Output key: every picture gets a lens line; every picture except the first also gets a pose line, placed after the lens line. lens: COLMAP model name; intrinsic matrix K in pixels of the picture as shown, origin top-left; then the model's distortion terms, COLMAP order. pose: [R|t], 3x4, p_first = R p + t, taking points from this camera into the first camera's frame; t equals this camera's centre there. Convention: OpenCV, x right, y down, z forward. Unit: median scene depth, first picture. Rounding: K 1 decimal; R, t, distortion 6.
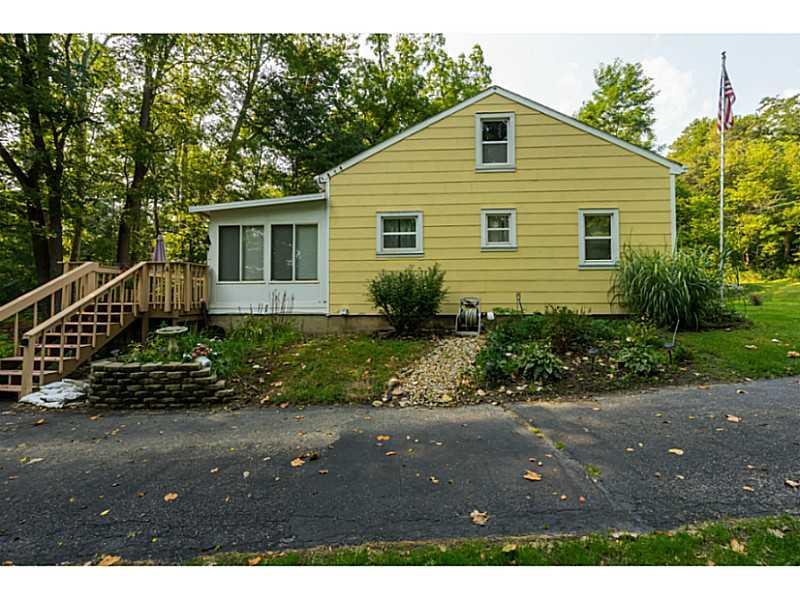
lens RADIAL K [[360.6, 0, 397.7], [0, 360.6, 298.5], [0, 0, 1]] dist [-0.001751, -0.000193]
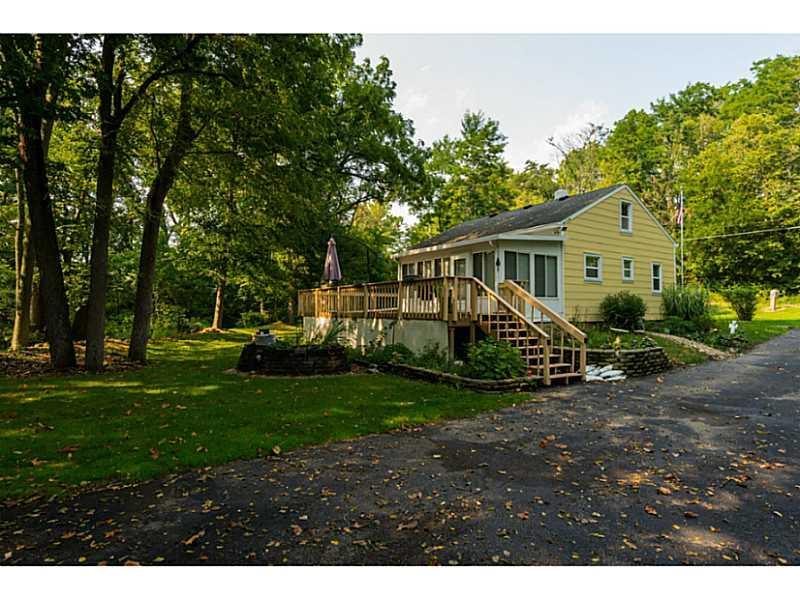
lens RADIAL K [[446.2, 0, 399.2], [0, 446.2, 298.7], [0, 0, 1]] dist [0.022417, -0.000183]
pose [[0.779687, 0.019973, 0.625851, -1.837867], [-0.005628, 0.999674, -0.024892, 0.001902], [-0.626145, 0.015885, 0.779545, 0.039675]]
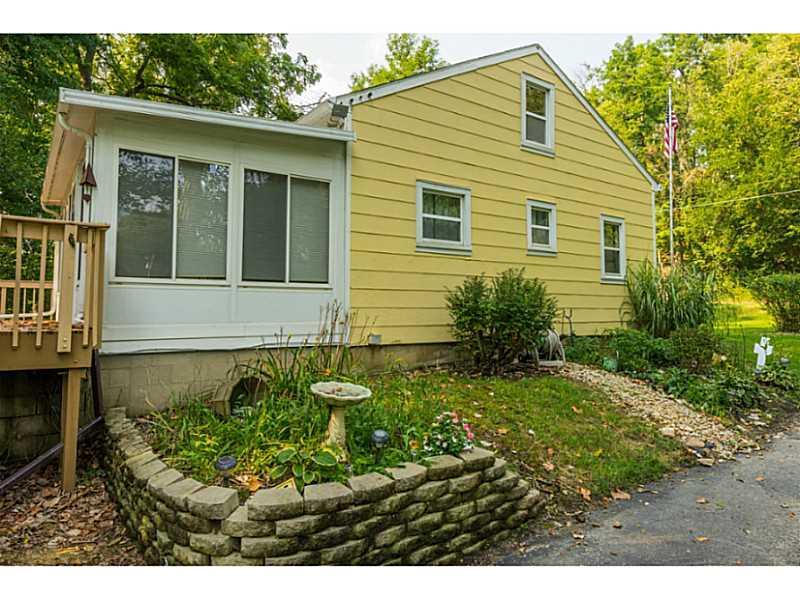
lens RADIAL K [[534.7, 0, 399.9], [0, 534.7, 295.1], [0, 0, 1]] dist [0.020167, 0.002640]
pose [[0.762198, 0.023682, 0.646911, -0.694900], [0.000091, 0.999327, -0.036690, -0.003164], [-0.647344, 0.028024, 0.761682, 0.317039]]
